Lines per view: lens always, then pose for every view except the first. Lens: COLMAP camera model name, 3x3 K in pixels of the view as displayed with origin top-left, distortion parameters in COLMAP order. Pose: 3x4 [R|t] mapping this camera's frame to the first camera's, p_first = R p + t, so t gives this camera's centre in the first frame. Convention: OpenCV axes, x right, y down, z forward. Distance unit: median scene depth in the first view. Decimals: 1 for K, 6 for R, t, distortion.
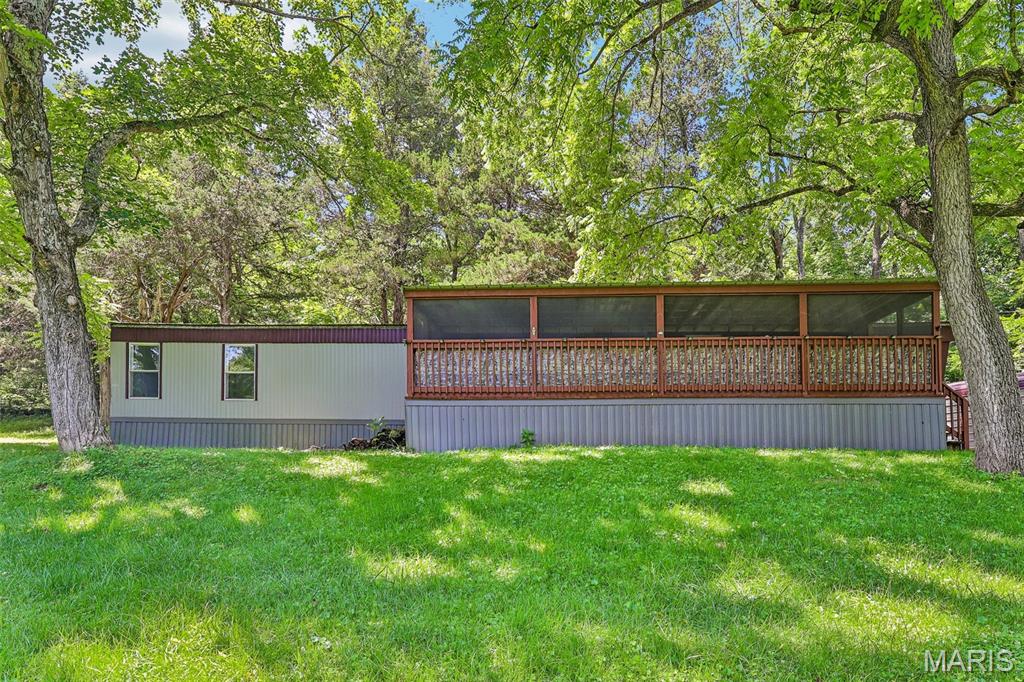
lens RADIAL K [[564.9, 0, 507.7], [0, 564.9, 259.5], [0, 0, 1]] dist [0.001308, 0.000013]
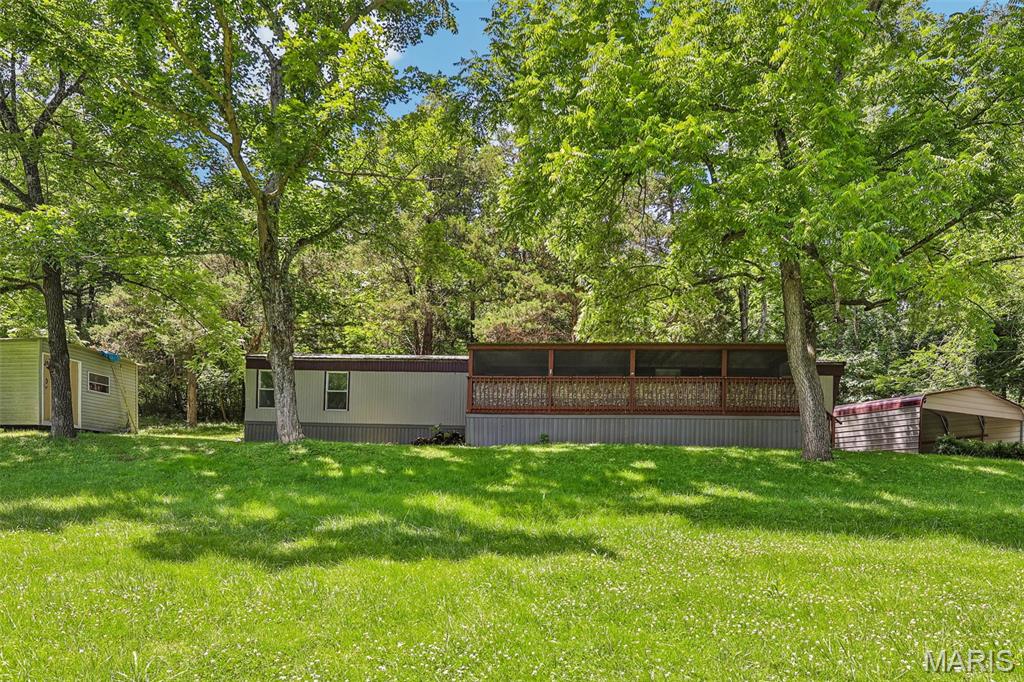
lens RADIAL K [[644.9, 0, 512.0], [0, 644.9, 341.0], [0, 0, 1]] dist [0.002883, 0.001900]
pose [[0.999761, 0.013588, 0.017148, -0.088476], [-0.016029, 0.988340, 0.151417, -0.217618], [-0.014890, -0.151655, 0.988321, -0.717774]]
